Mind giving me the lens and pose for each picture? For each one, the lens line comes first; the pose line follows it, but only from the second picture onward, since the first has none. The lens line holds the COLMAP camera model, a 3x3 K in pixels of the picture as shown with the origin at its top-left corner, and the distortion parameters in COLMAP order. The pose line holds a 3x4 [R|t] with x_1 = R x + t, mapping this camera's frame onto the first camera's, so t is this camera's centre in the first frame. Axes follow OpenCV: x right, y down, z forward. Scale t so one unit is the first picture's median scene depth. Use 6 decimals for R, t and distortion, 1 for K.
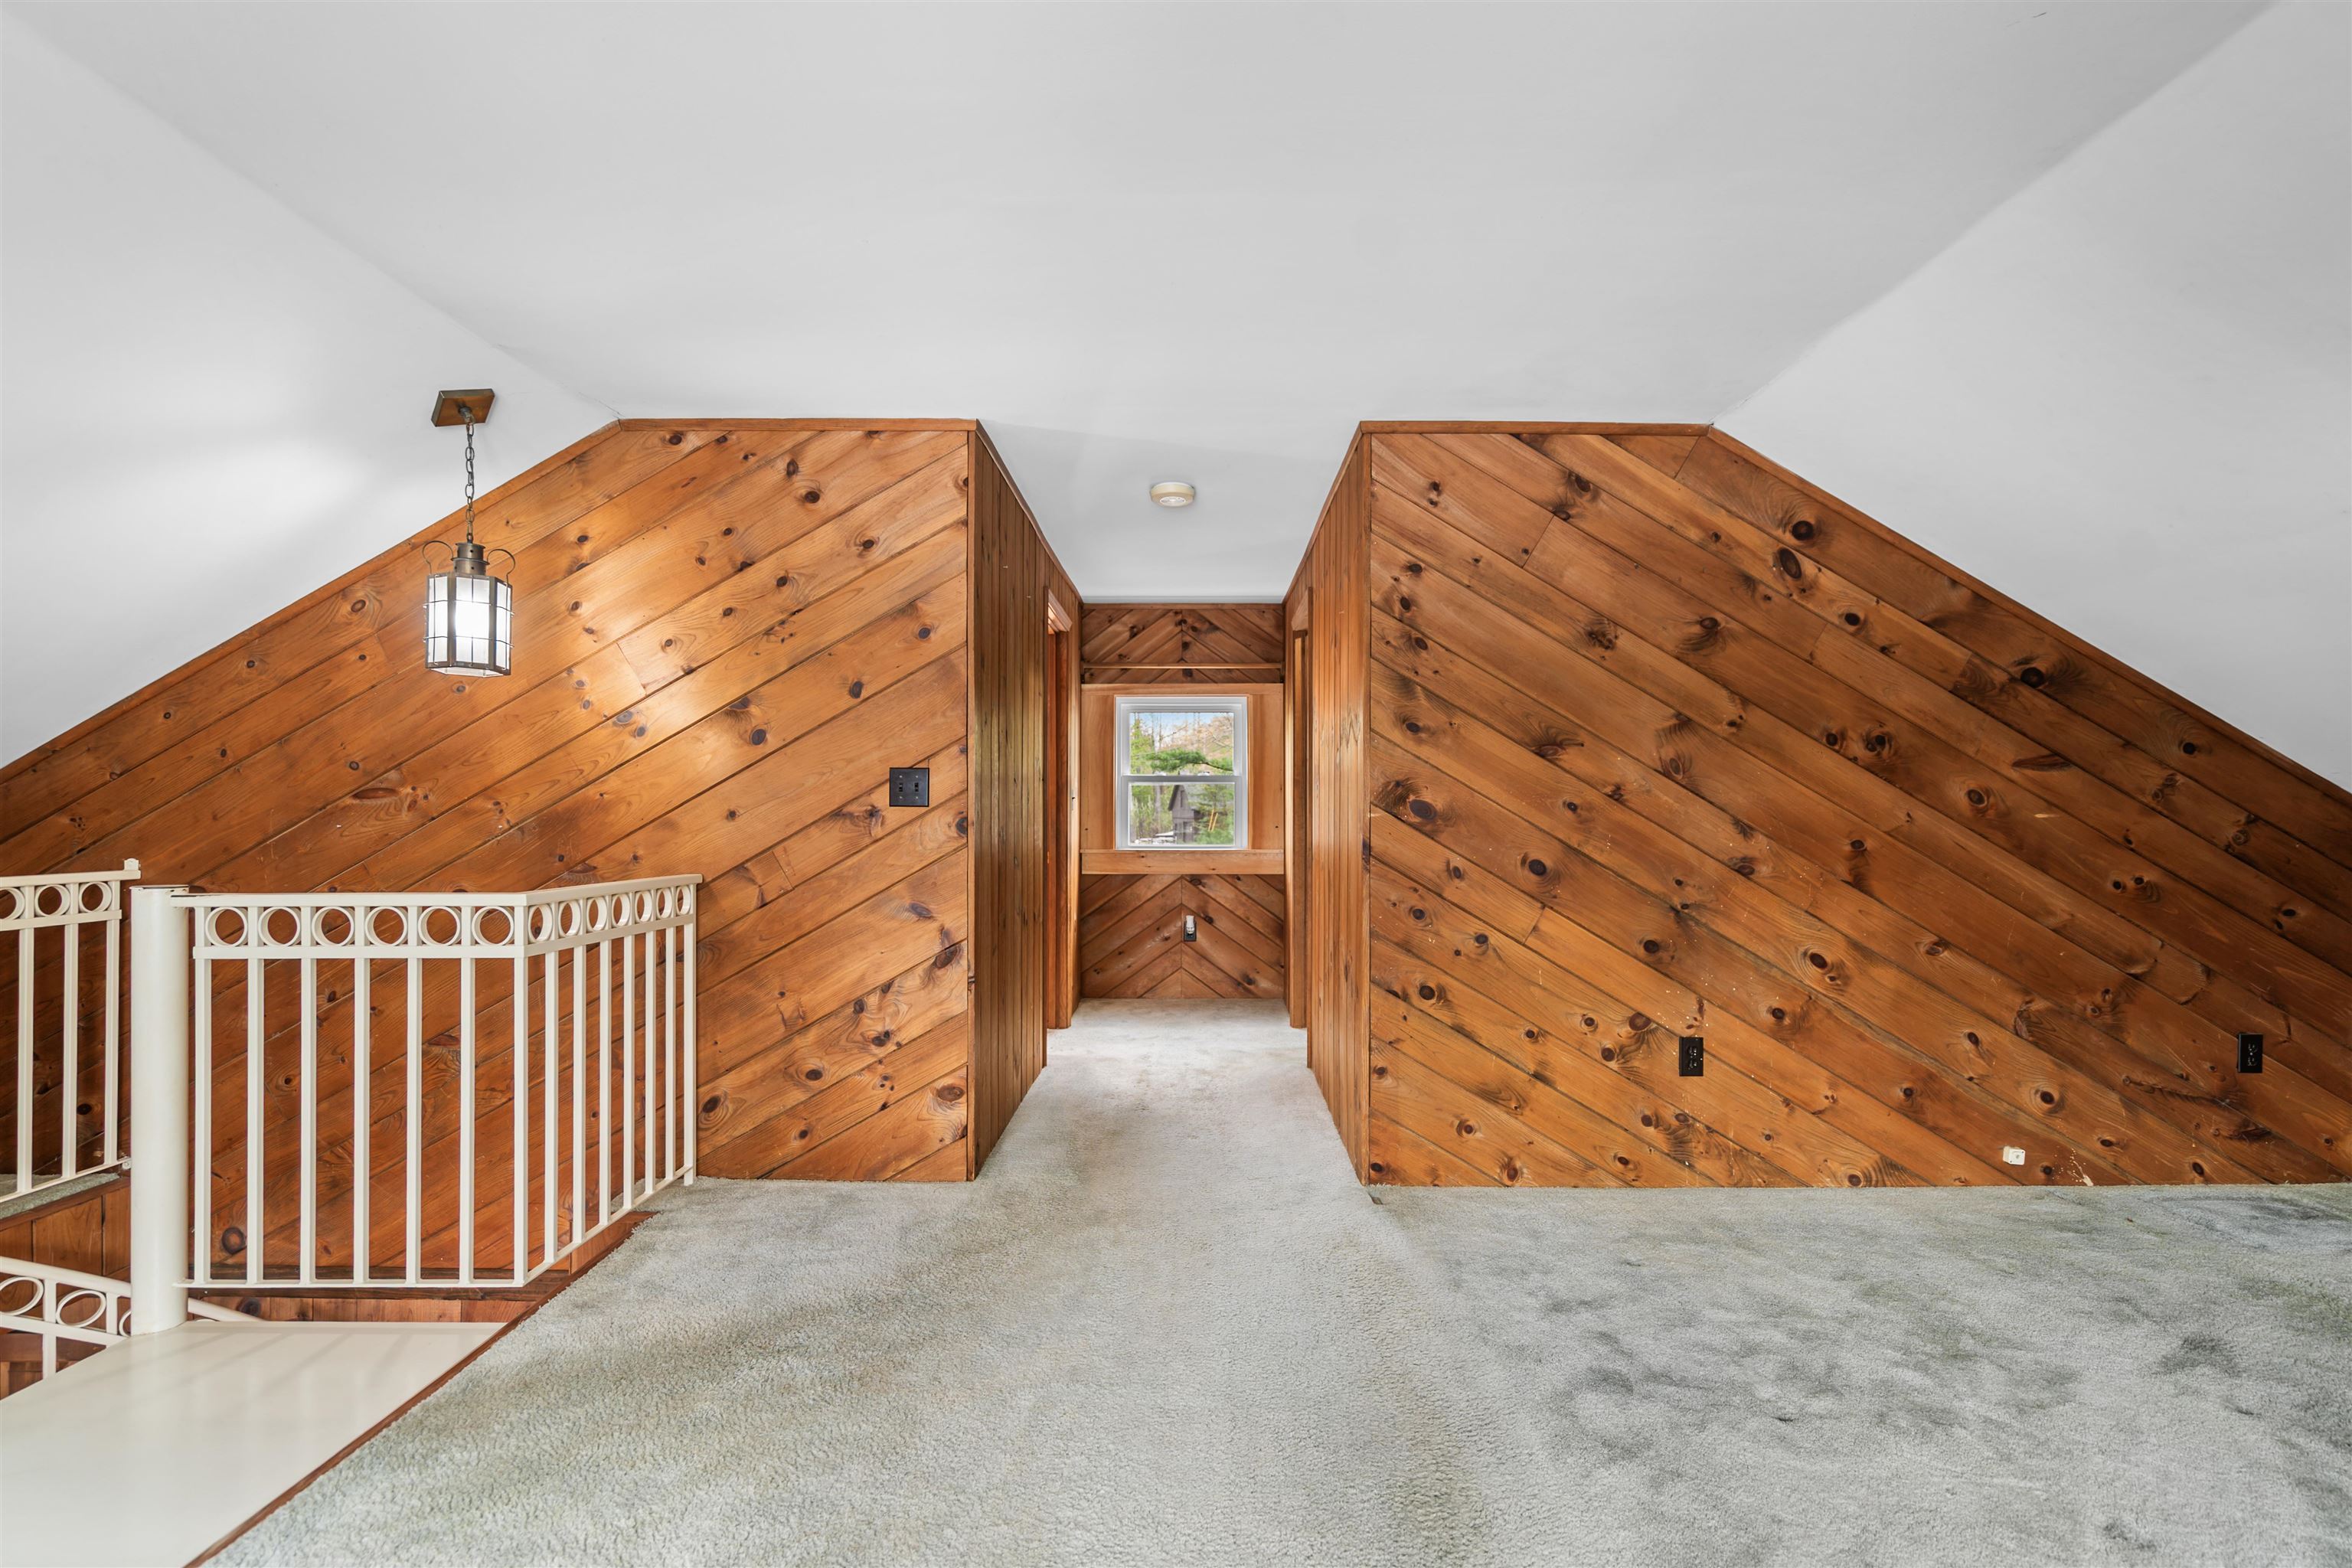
lens RADIAL K [[1100.0, 0, 1171.8], [0, 1100.0, 800.9], [0, 0, 1]] dist [-0.002094, 0.002167]
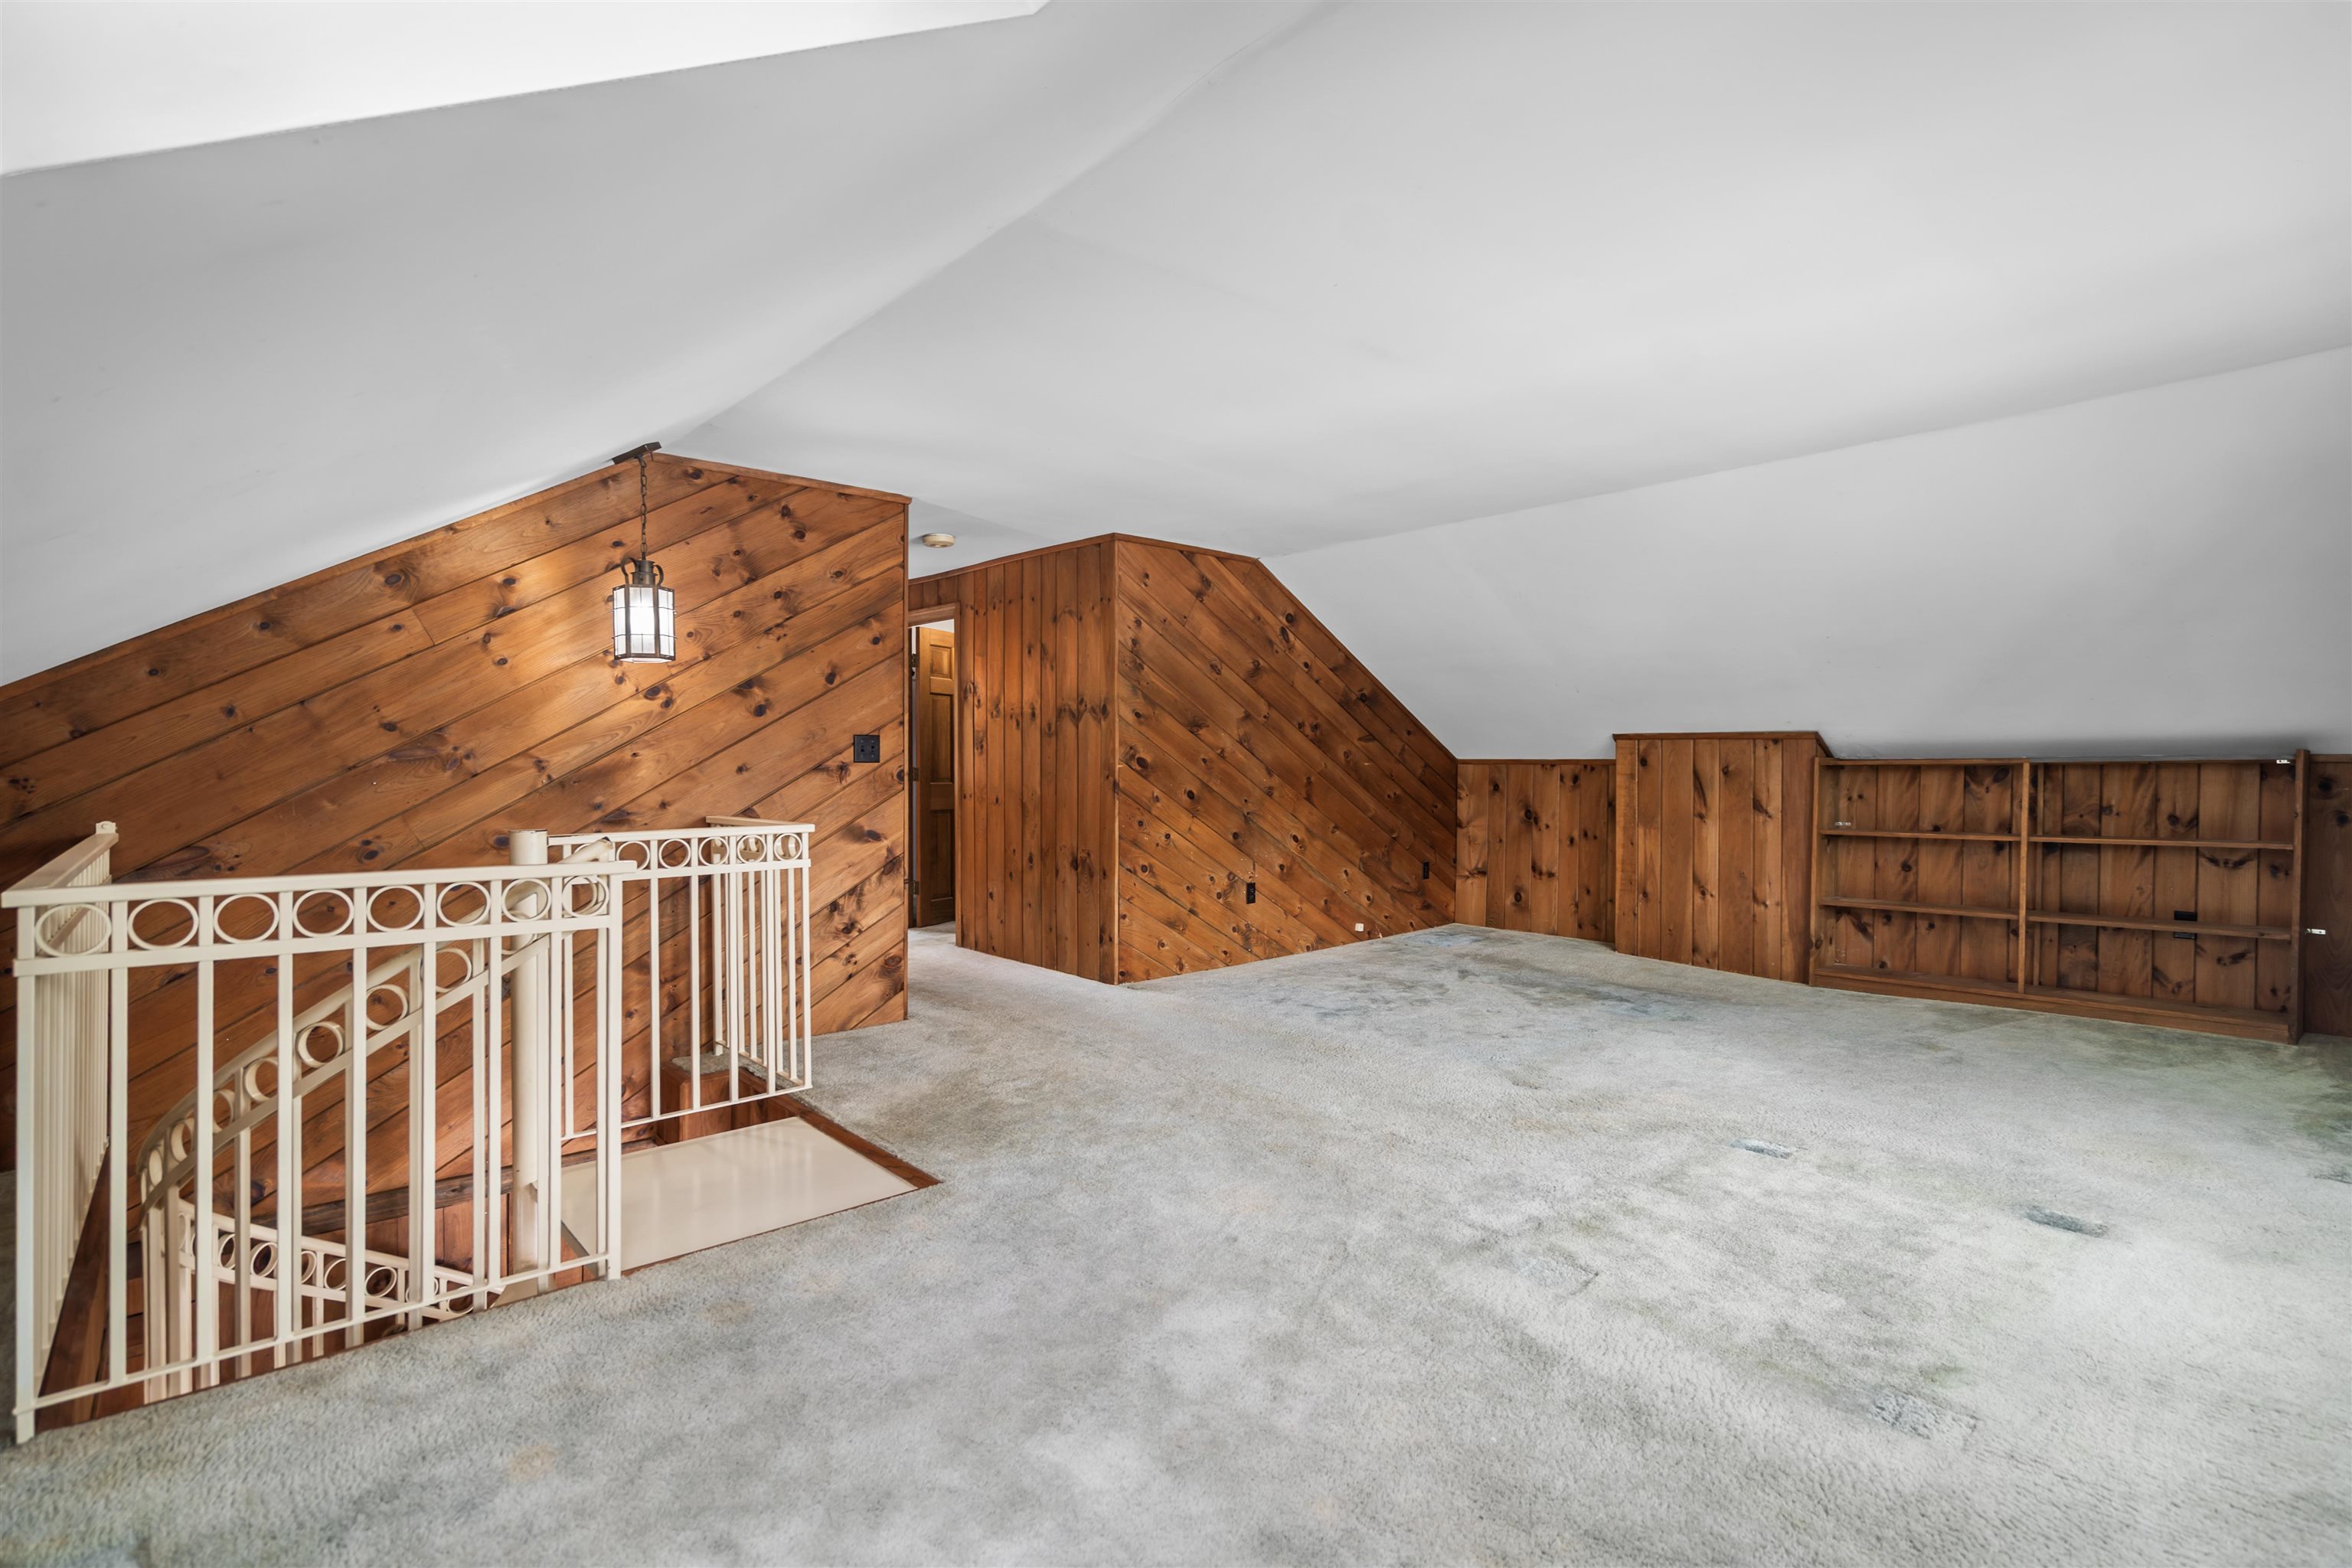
lens RADIAL K [[1100.0, 0, 1177.2], [0, 1100.0, 773.7], [0, 0, 1]] dist [-0.002094, 0.002167]
pose [[0.742737, -0.011846, 0.669479, -0.882482], [0.004258, 0.999907, 0.012969, 0.002915], [-0.669570, -0.006781, 0.742718, -0.315046]]
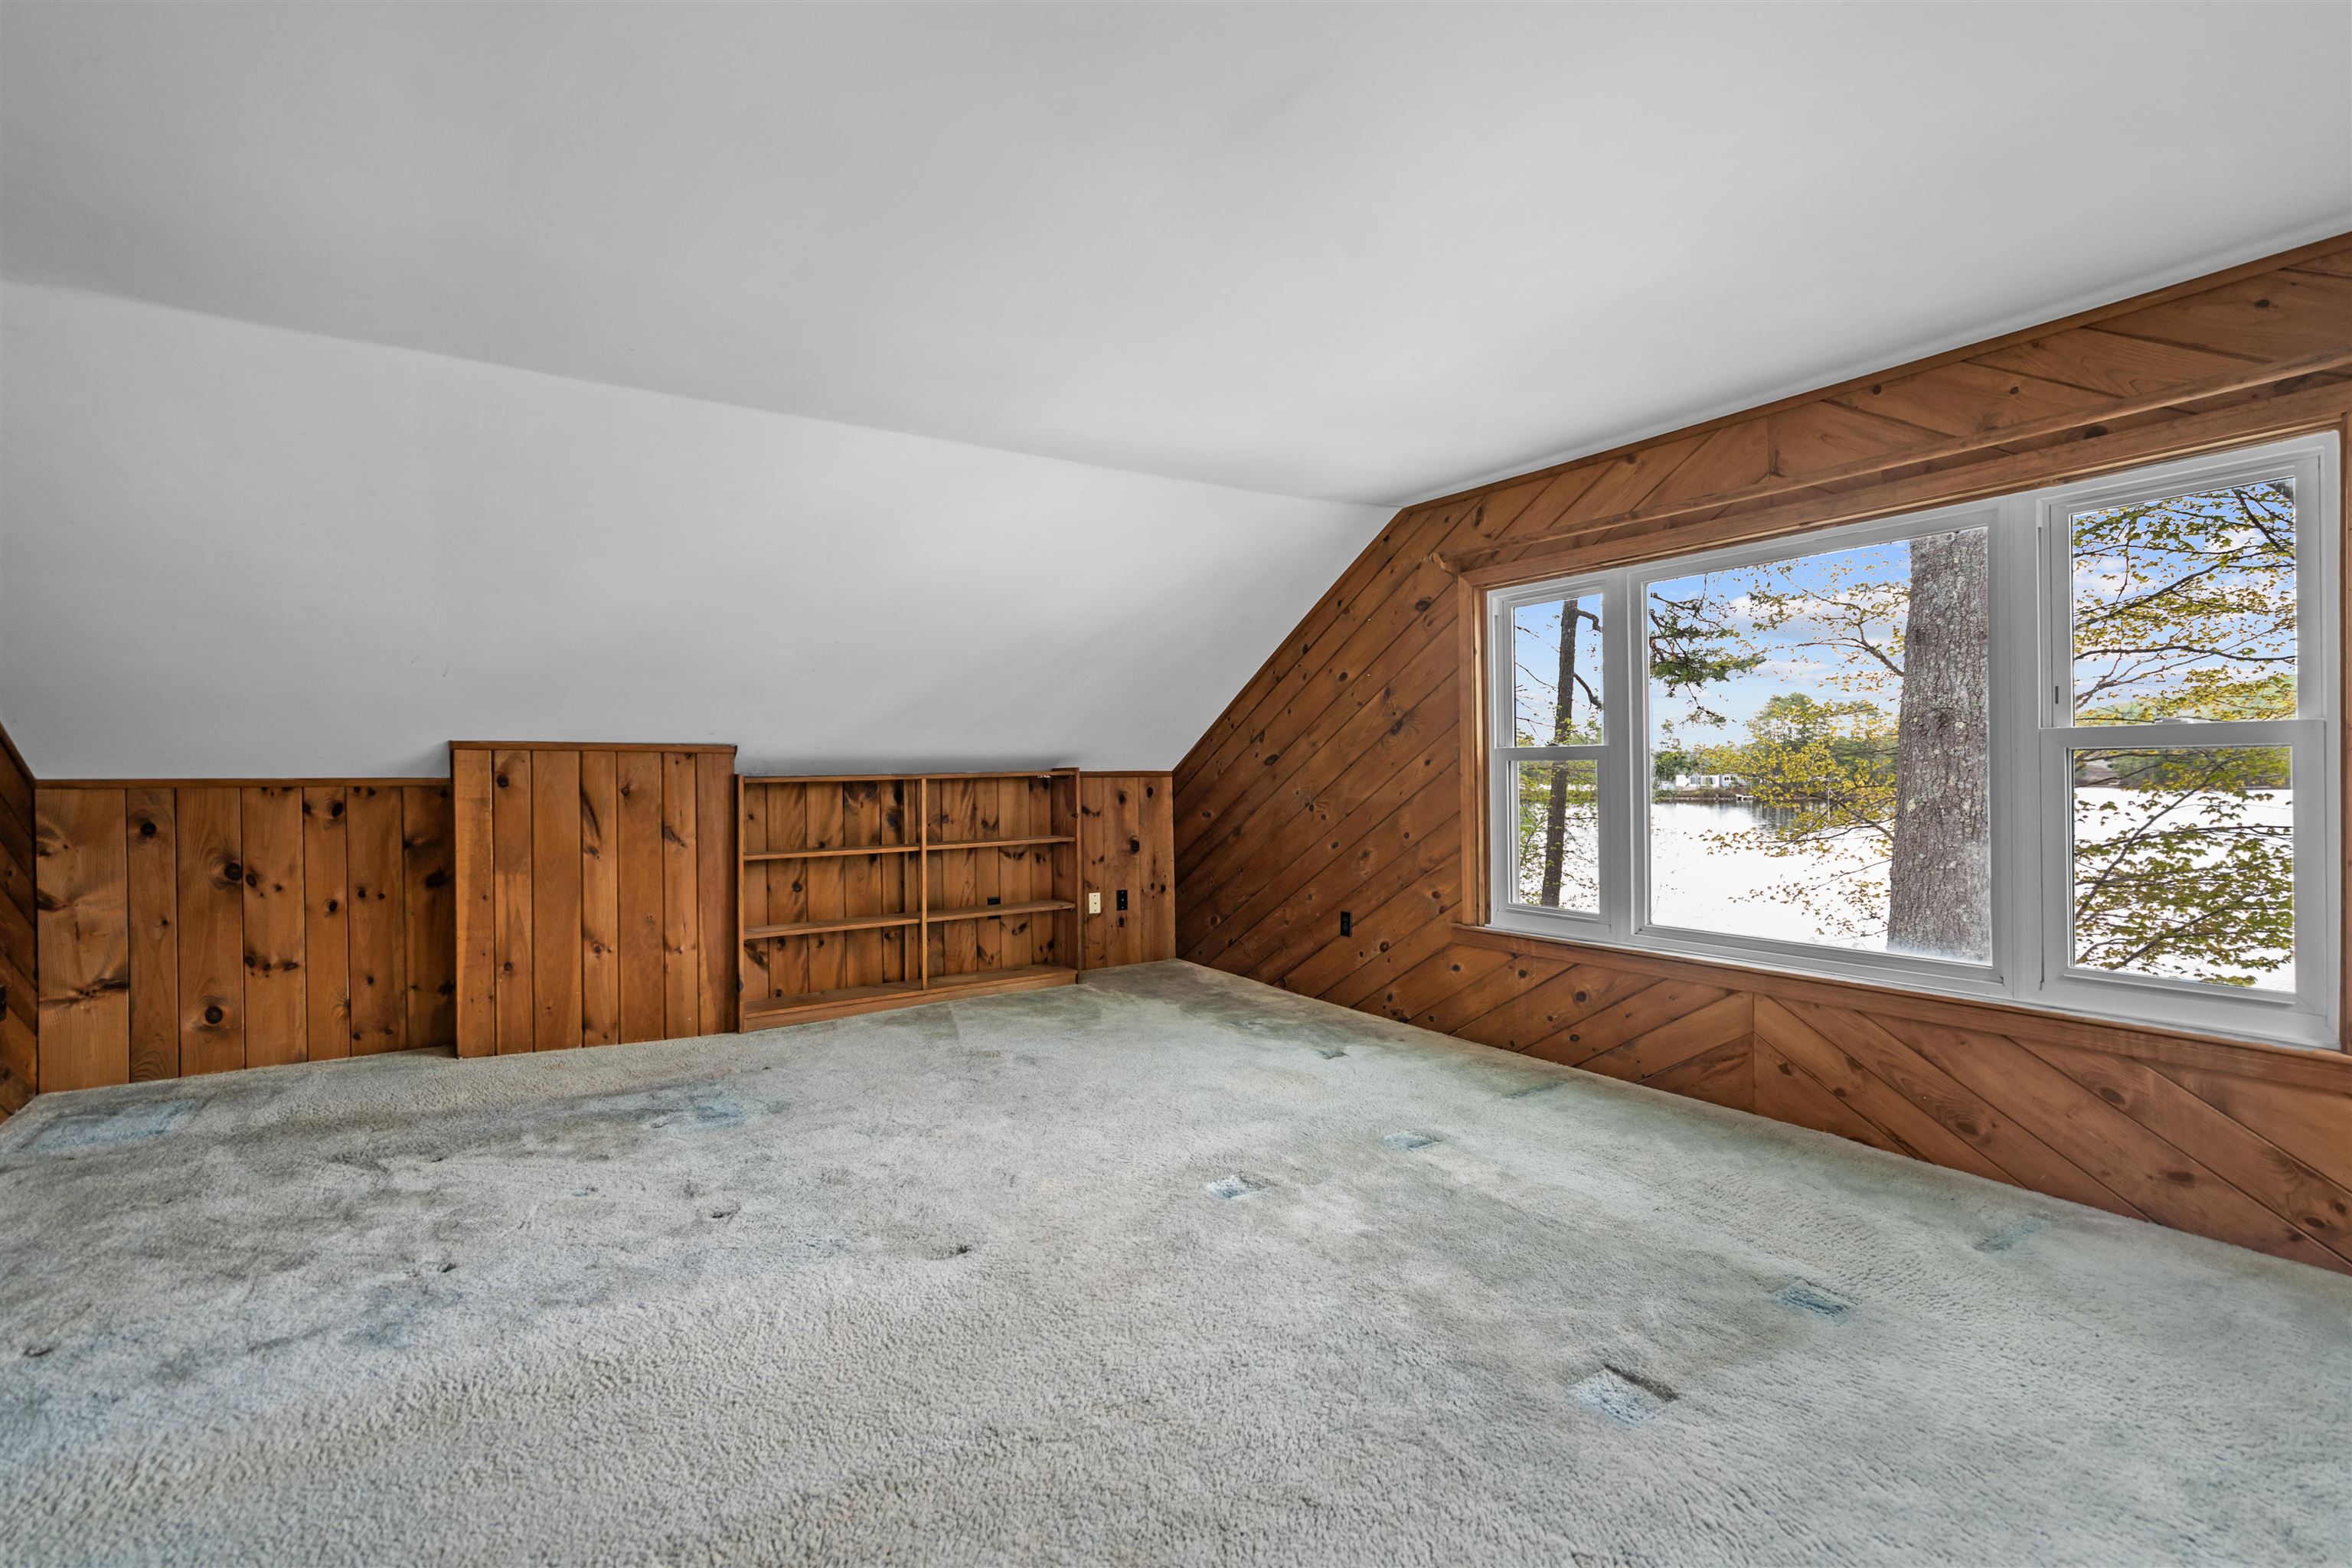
lens RADIAL K [[1100.0, 0, 1133.3], [0, 1100.0, 816.2], [0, 0, 1]] dist [-0.002094, 0.002167]
pose [[-0.524418, -0.032242, 0.850850, -0.566206], [0.007490, 0.999069, 0.042475, 0.001724], [-0.851428, 0.028647, -0.523689, 0.621629]]
